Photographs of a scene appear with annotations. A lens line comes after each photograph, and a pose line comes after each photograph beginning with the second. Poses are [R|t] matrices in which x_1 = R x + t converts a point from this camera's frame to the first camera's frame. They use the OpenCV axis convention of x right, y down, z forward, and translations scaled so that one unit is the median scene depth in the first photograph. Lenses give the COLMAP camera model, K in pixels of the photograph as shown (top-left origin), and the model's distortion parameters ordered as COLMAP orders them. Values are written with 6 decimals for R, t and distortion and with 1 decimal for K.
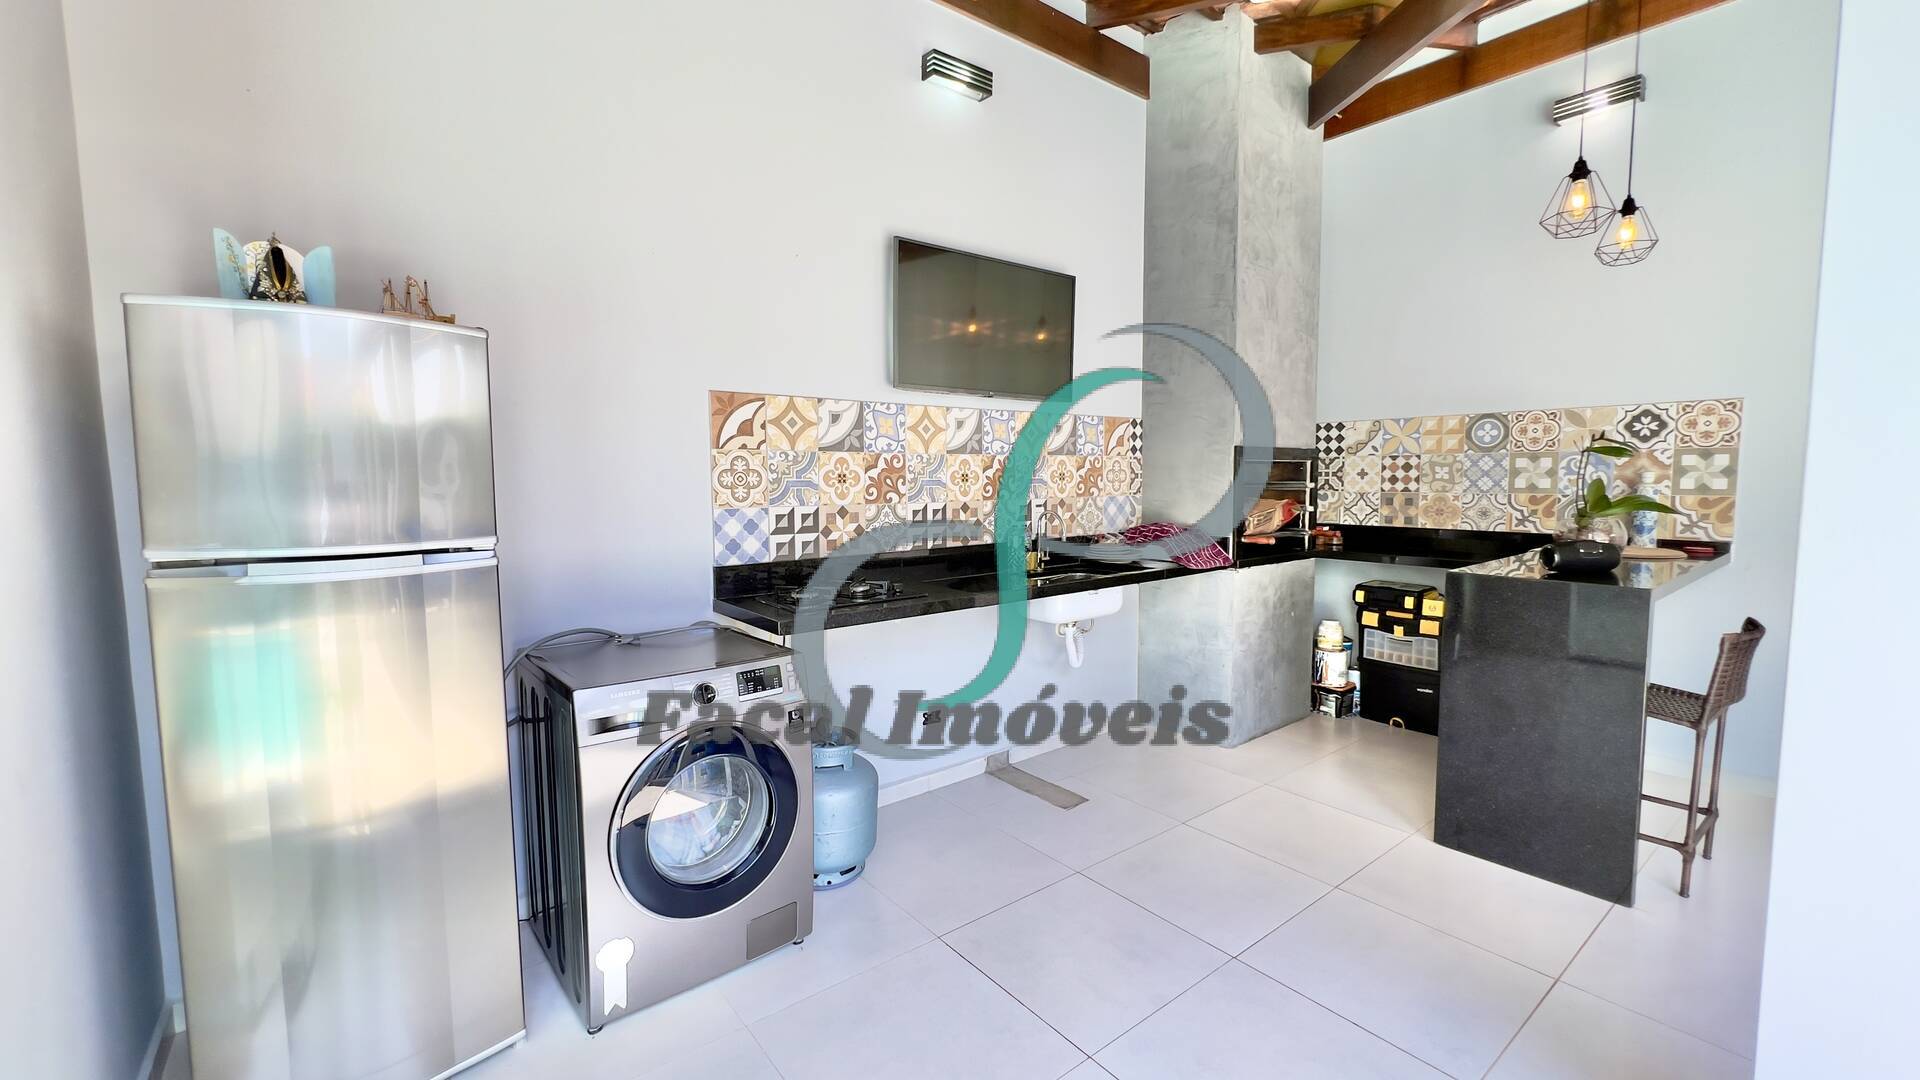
lens RADIAL K [[777.4, 0, 957.3], [0, 777.4, 532.9], [0, 0, 1]] dist [-0.002104, 0.000394]
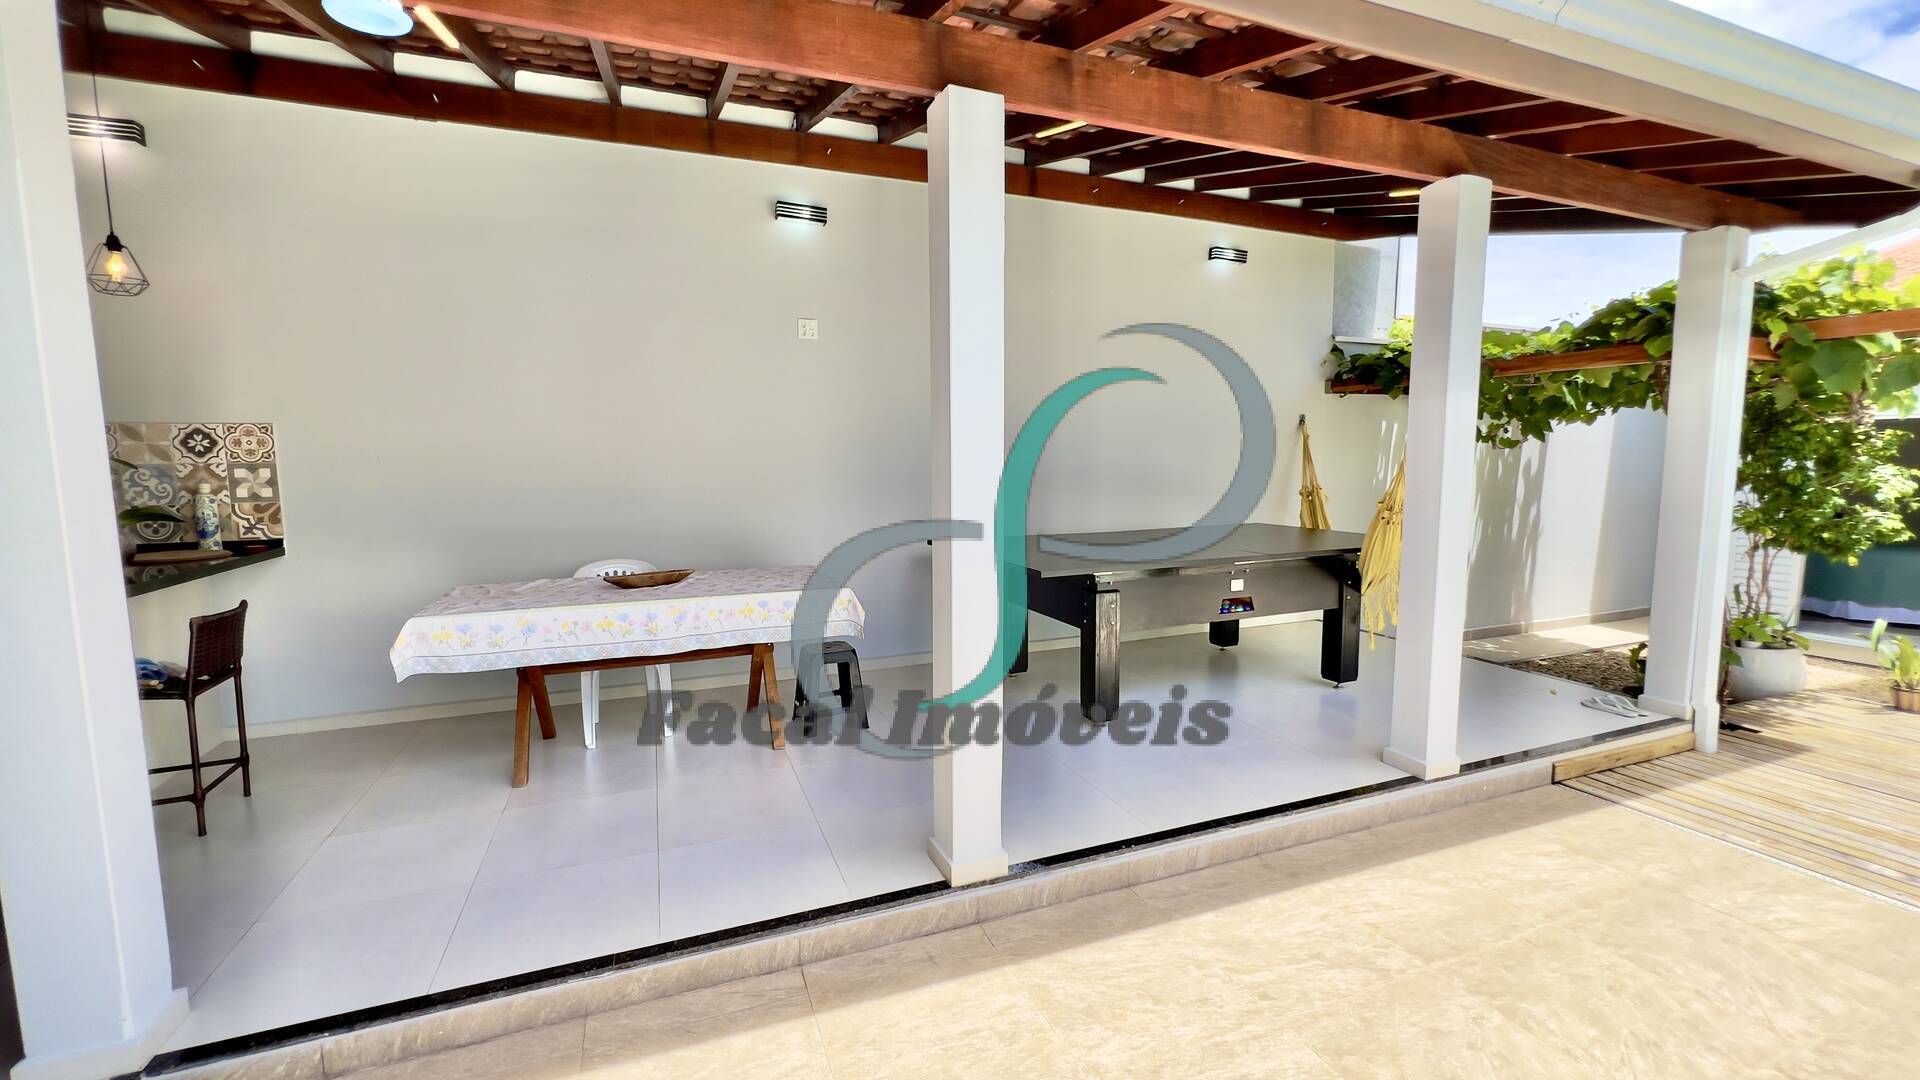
lens RADIAL K [[767.5, 0, 957.3], [0, 767.5, 540.5], [0, 0, 1]] dist [-0.000748, 0.000094]
pose [[0.292211, -0.099664, 0.951147, 0.134097], [0.078689, 0.993688, 0.079947, 0.001590], [-0.953111, 0.051484, 0.298209, -0.388785]]
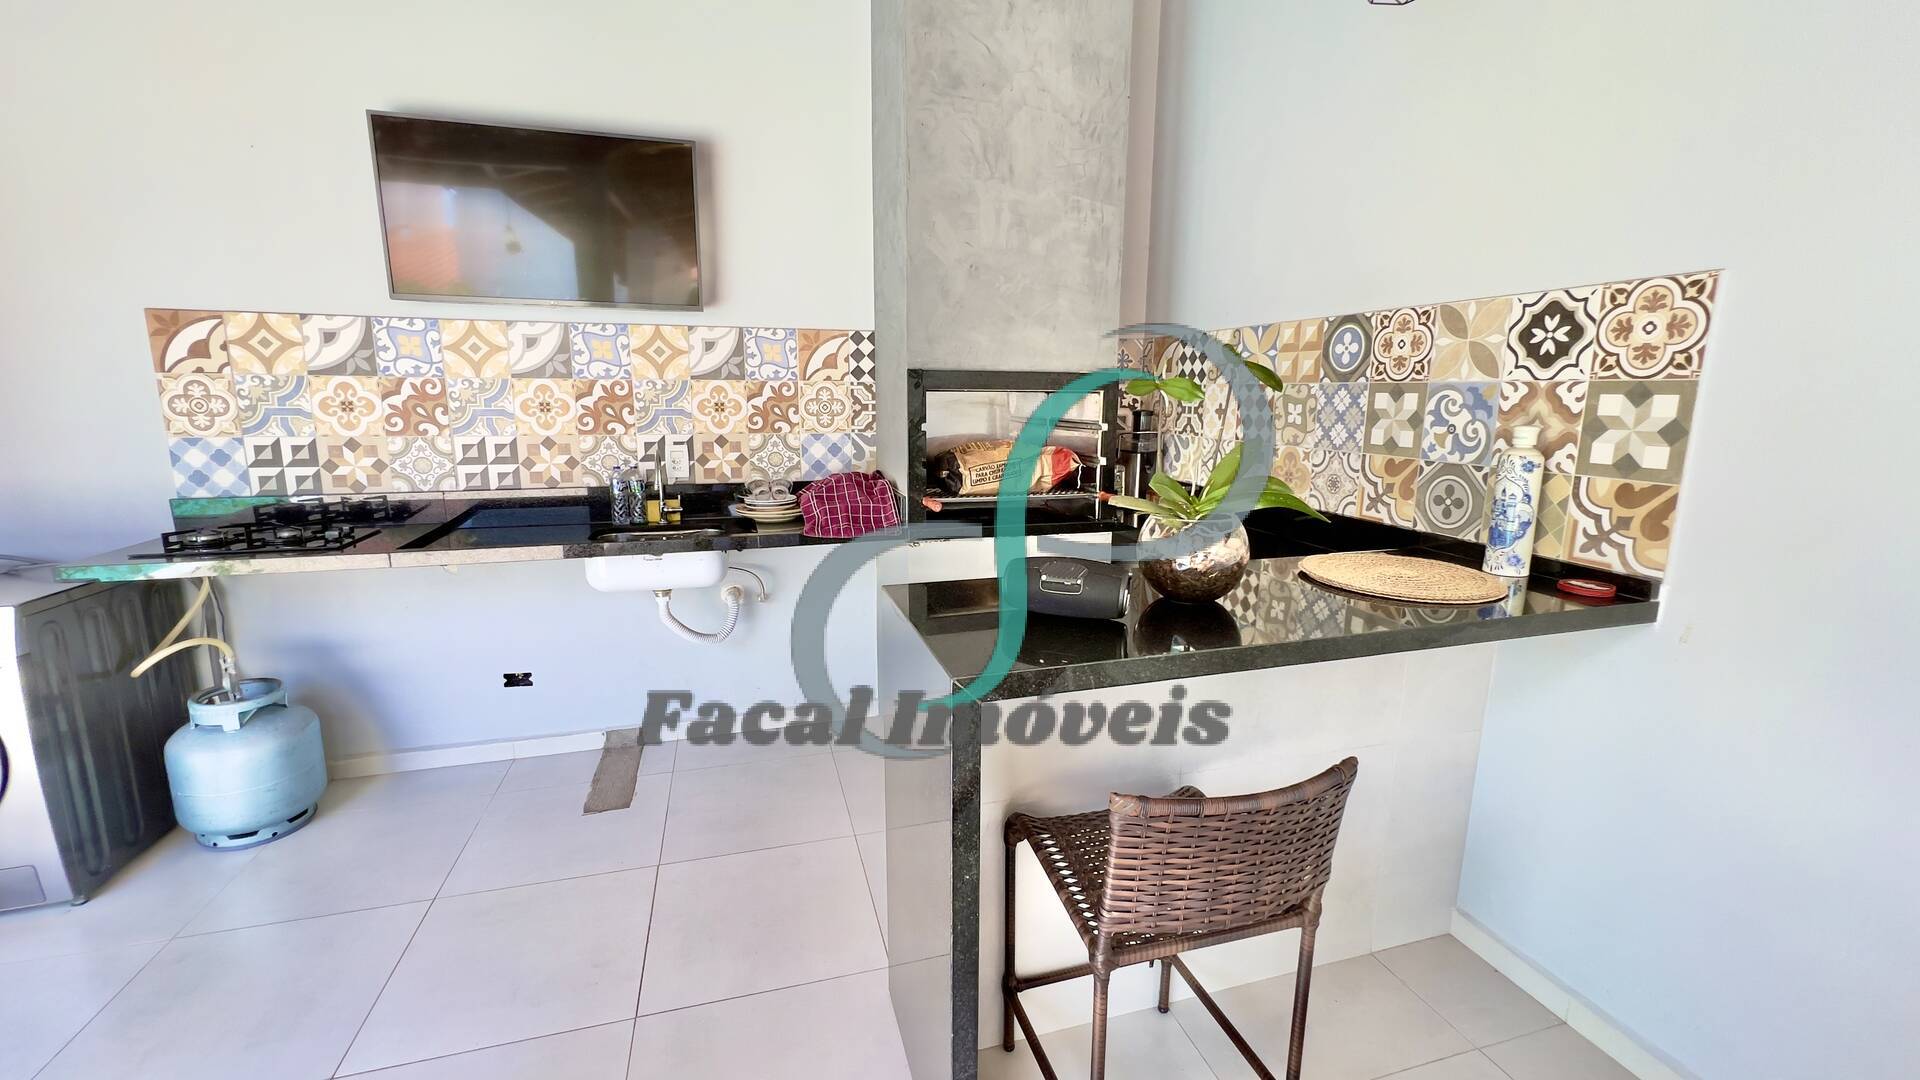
lens RADIAL K [[777.4, 0, 960.1], [0, 777.4, 536.2], [0, 0, 1]] dist [-0.002104, 0.000394]
pose [[0.926629, 0.083794, -0.366521, 0.740941], [-0.042854, 0.992034, 0.118455, -0.051492], [0.373527, -0.094057, 0.922838, 0.382800]]
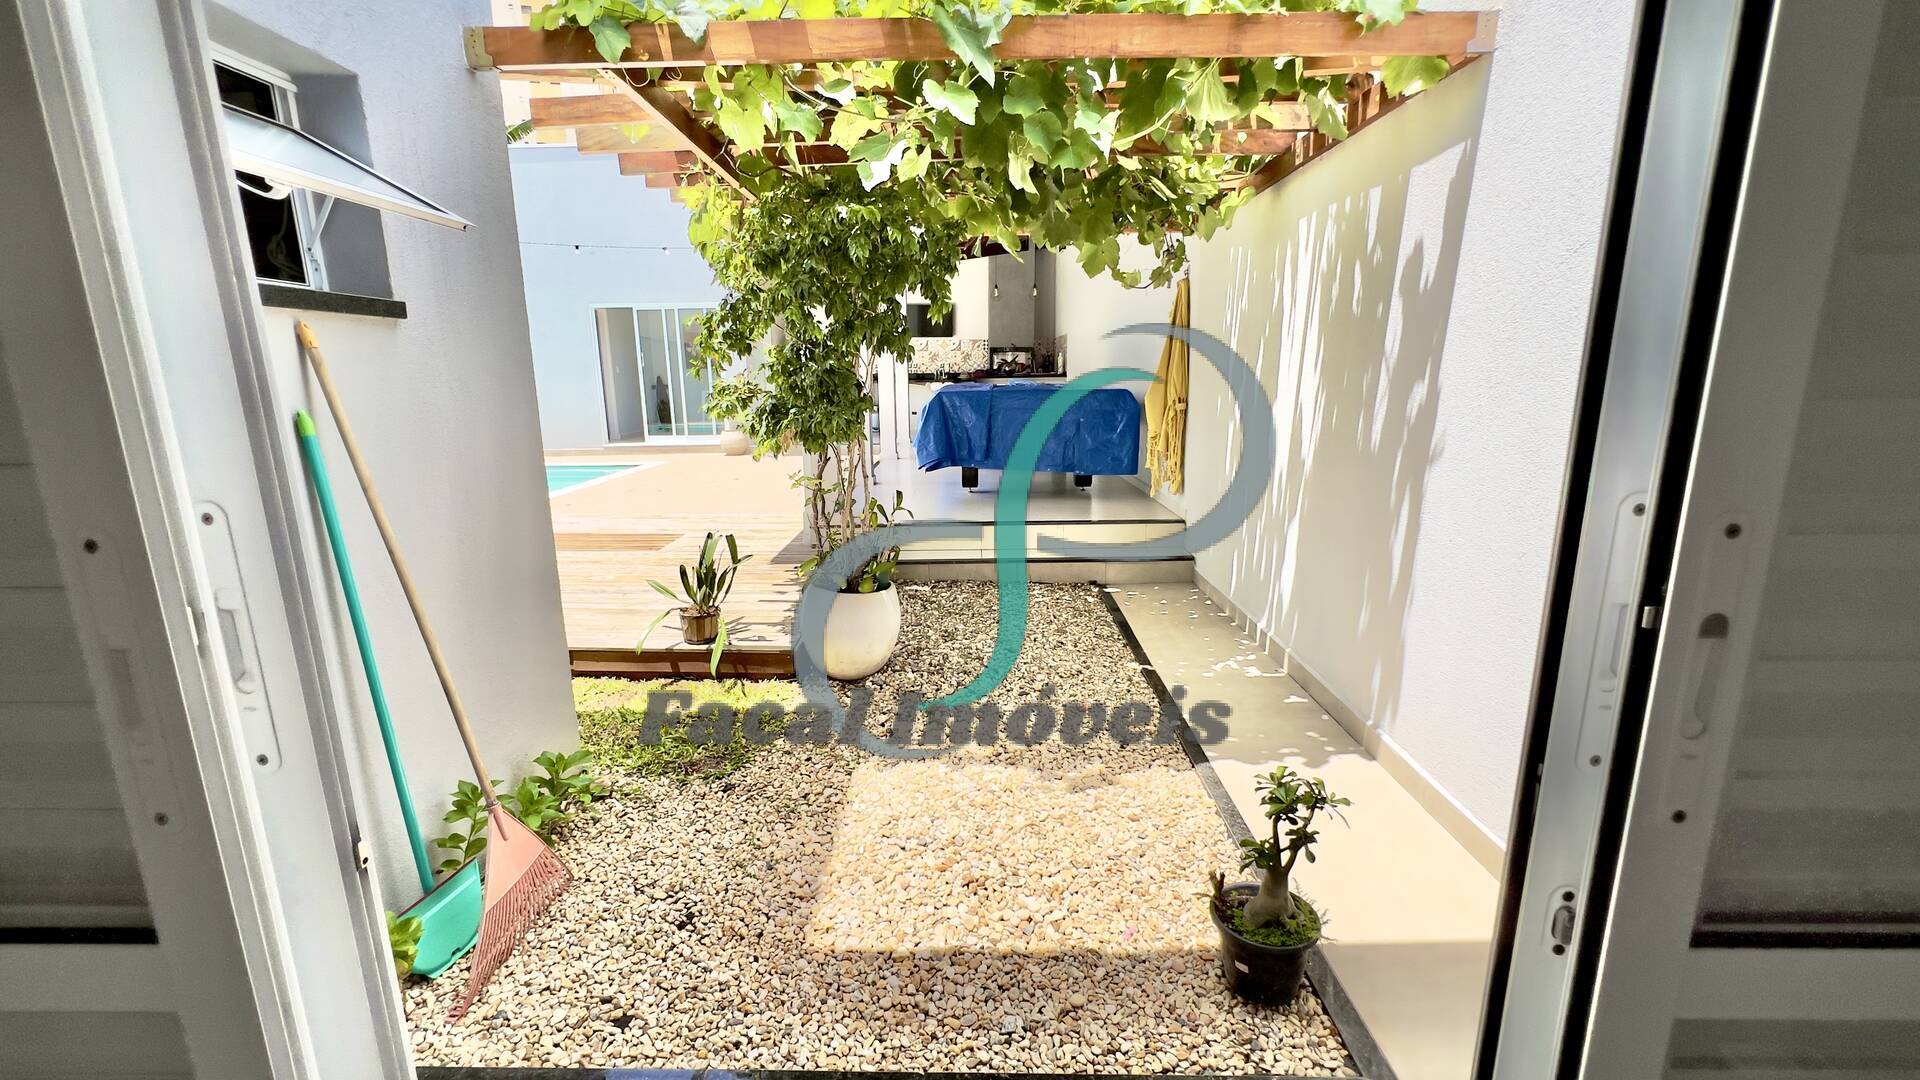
lens RADIAL K [[777.4, 0, 961.4], [0, 777.4, 539.6], [0, 0, 1]] dist [-0.002104, 0.000394]
pose [[0.775690, 0.135751, -0.616342, 2.908987], [-0.044274, 0.985891, 0.161424, 0.215924], [0.629560, -0.097927, 0.770756, -2.215254]]
